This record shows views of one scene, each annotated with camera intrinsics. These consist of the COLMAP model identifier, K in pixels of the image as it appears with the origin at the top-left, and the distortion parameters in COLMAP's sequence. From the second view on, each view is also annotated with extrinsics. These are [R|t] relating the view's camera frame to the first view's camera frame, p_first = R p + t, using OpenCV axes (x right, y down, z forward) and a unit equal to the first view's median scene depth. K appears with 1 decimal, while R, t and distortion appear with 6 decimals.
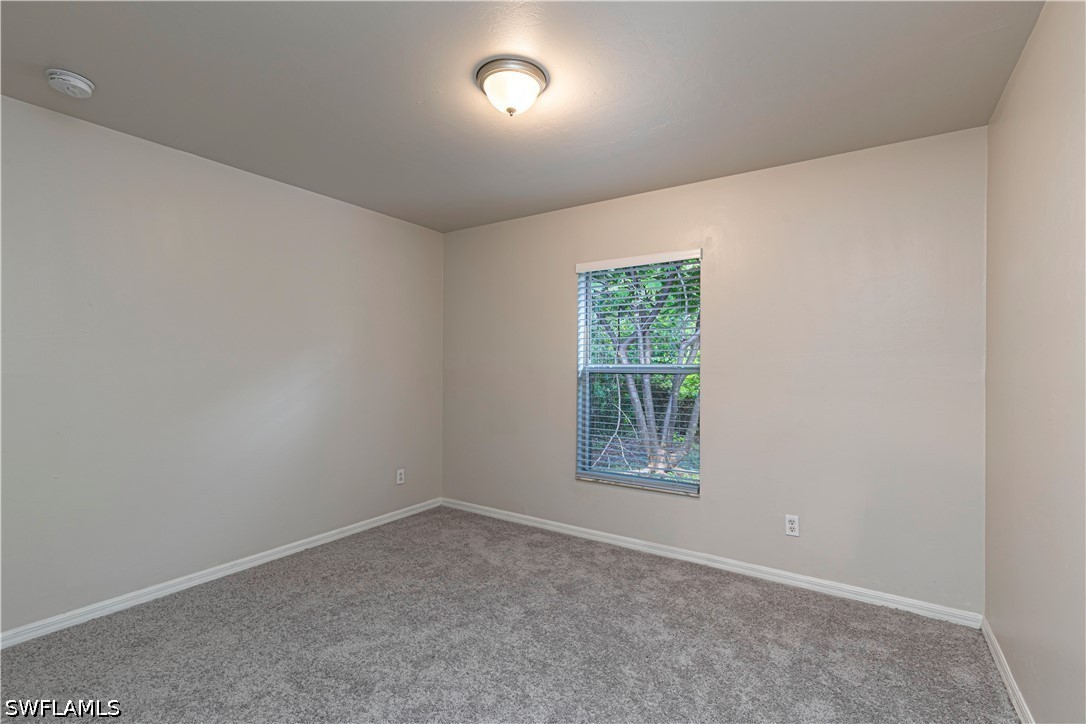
lens RADIAL K [[486.5, 0, 546.4], [0, 486.5, 367.6], [0, 0, 1]] dist [0.007791, -0.000887]
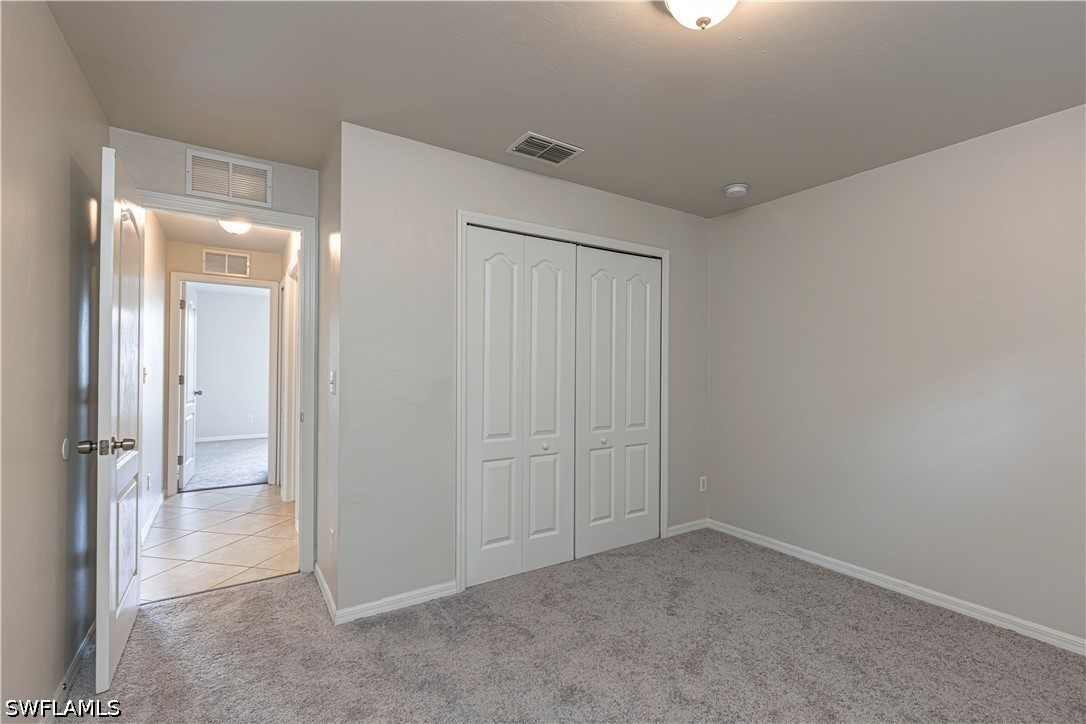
lens RADIAL K [[486.5, 0, 545.3], [0, 486.5, 368.8], [0, 0, 1]] dist [0.007791, -0.000887]
pose [[-0.407961, -0.002408, -0.912996, 0.526363], [-0.009200, 0.999957, 0.001474, -0.005420], [0.912953, 0.009000, -0.407965, 0.801267]]
